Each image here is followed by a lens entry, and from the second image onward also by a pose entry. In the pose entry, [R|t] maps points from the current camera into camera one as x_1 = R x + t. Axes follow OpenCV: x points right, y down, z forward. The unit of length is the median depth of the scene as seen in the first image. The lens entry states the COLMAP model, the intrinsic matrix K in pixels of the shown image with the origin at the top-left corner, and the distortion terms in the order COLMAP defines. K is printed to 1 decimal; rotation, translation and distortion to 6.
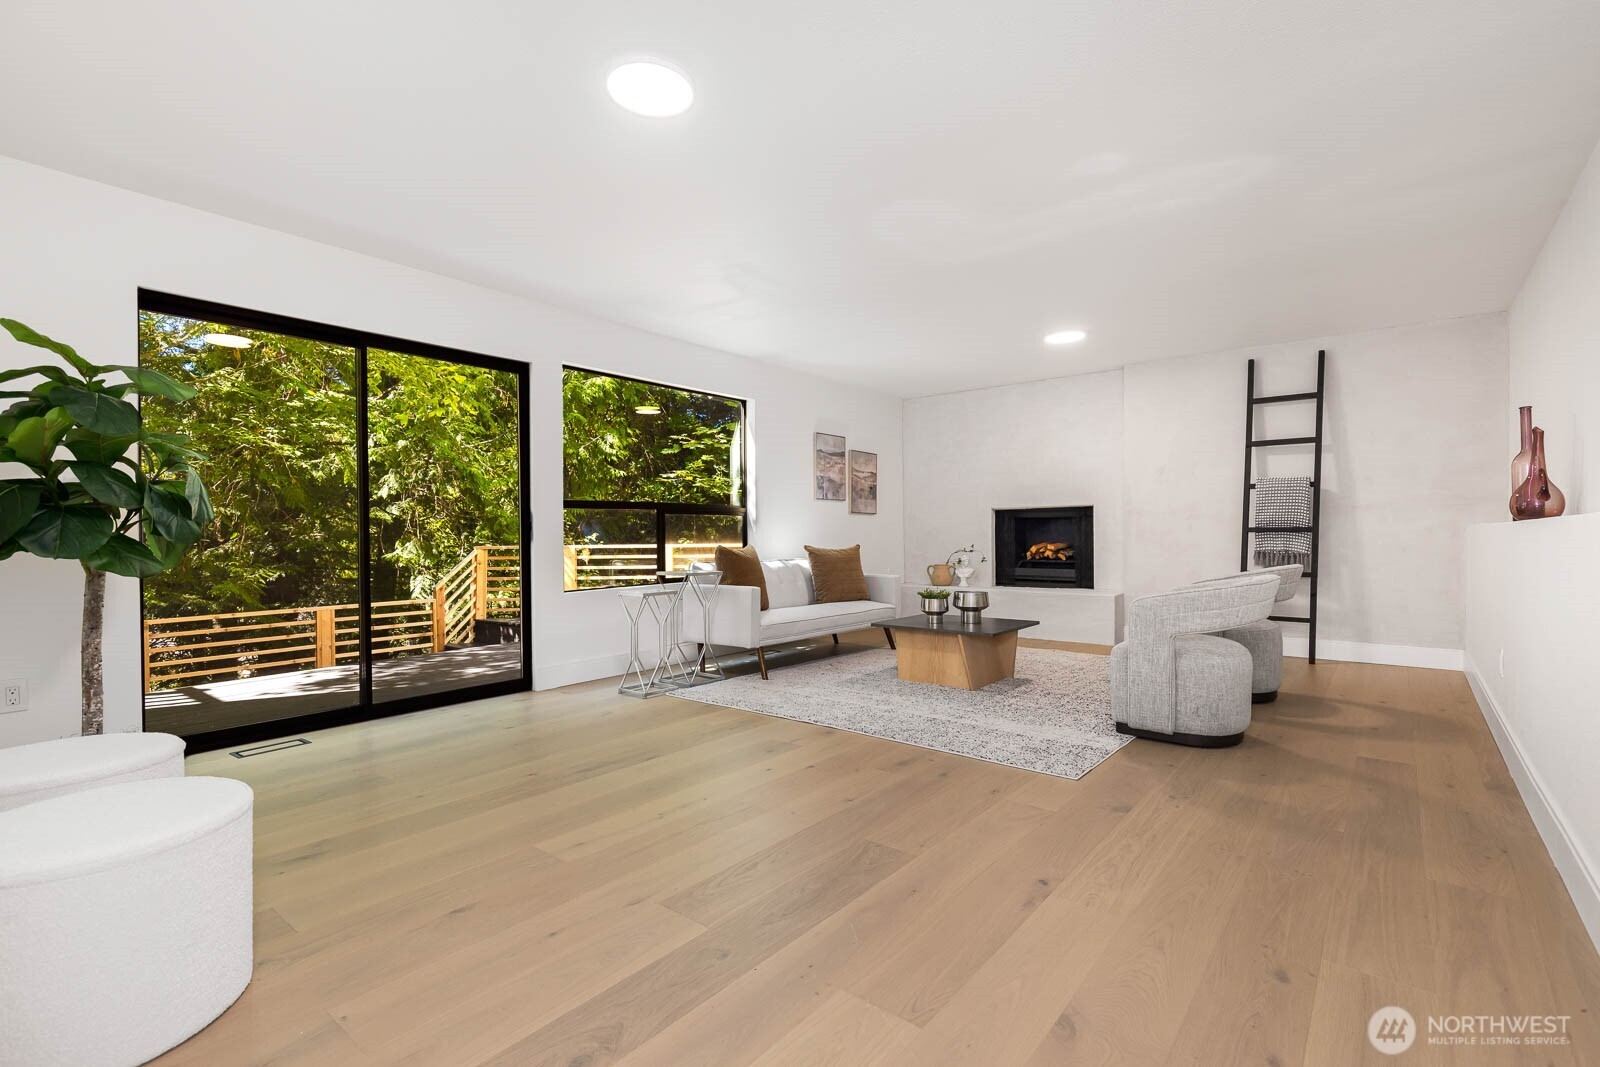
lens RADIAL K [[728.1, 0, 805.9], [0, 728.1, 541.3], [0, 0, 1]] dist [0.005543, -0.000462]
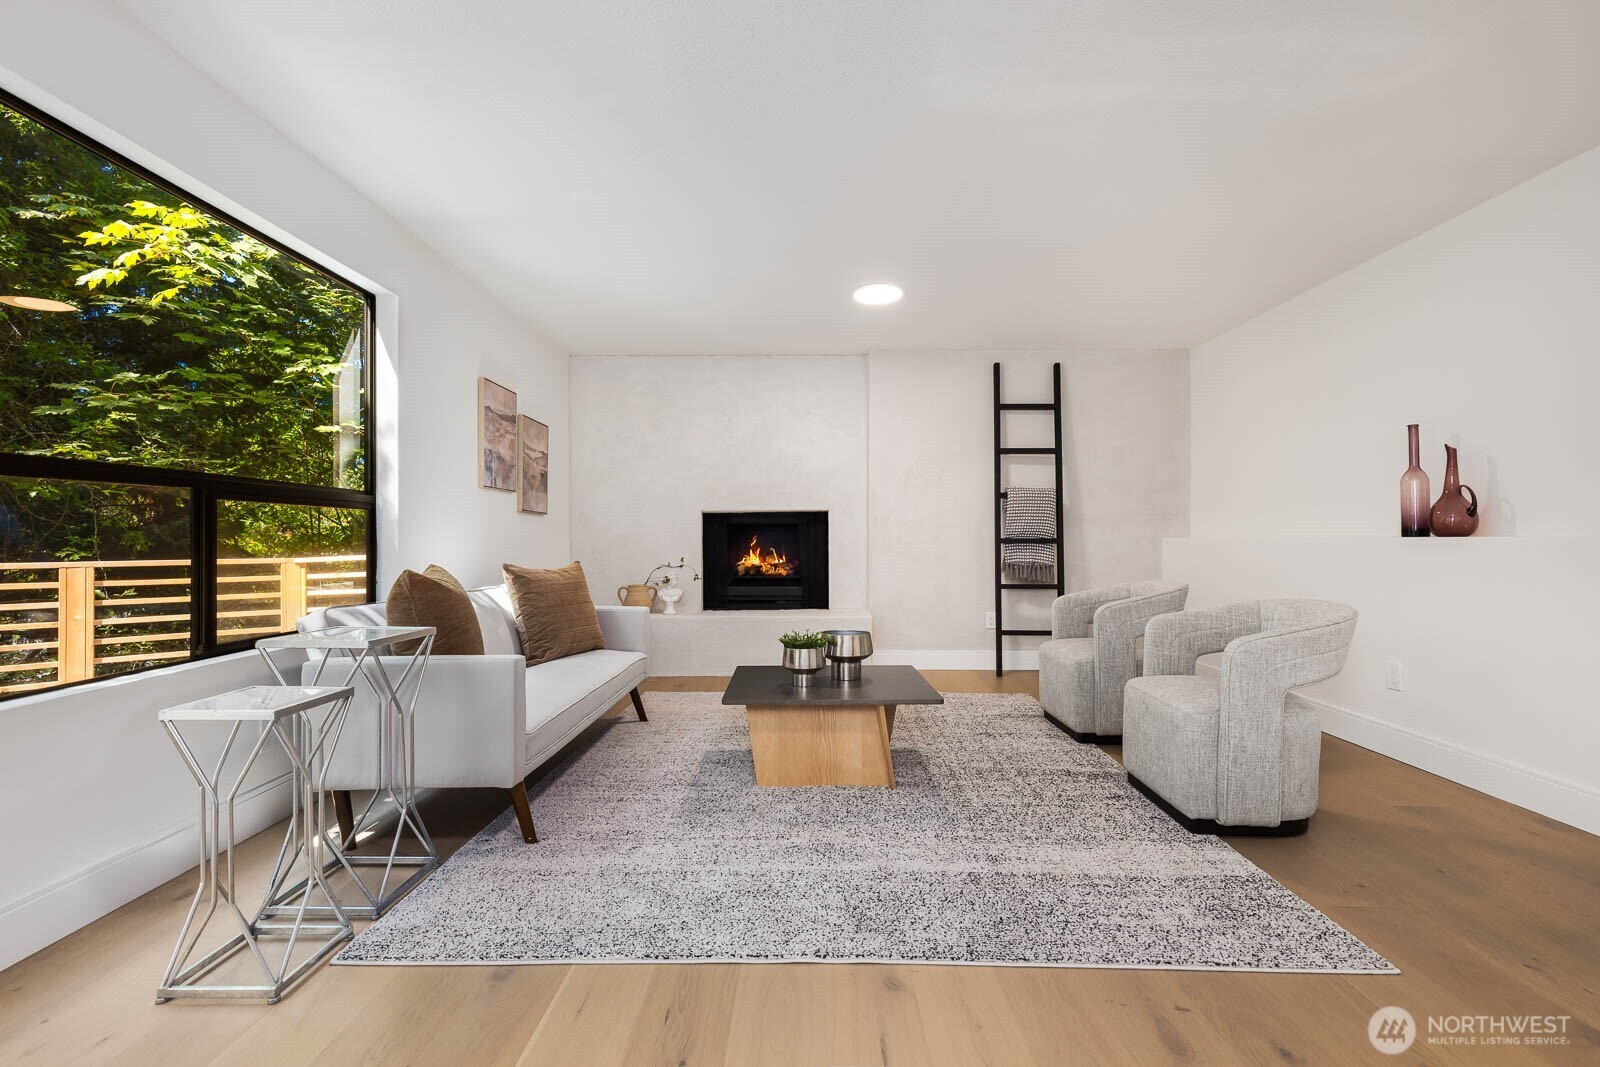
lens RADIAL K [[728.1, 0, 805.9], [0, 728.1, 541.3], [0, 0, 1]] dist [0.005543, -0.000462]
pose [[0.781923, 0.003848, 0.623363, -0.182246], [0.001547, 0.999966, -0.008114, -0.007746], [-0.623373, 0.007309, 0.781891, 0.412938]]
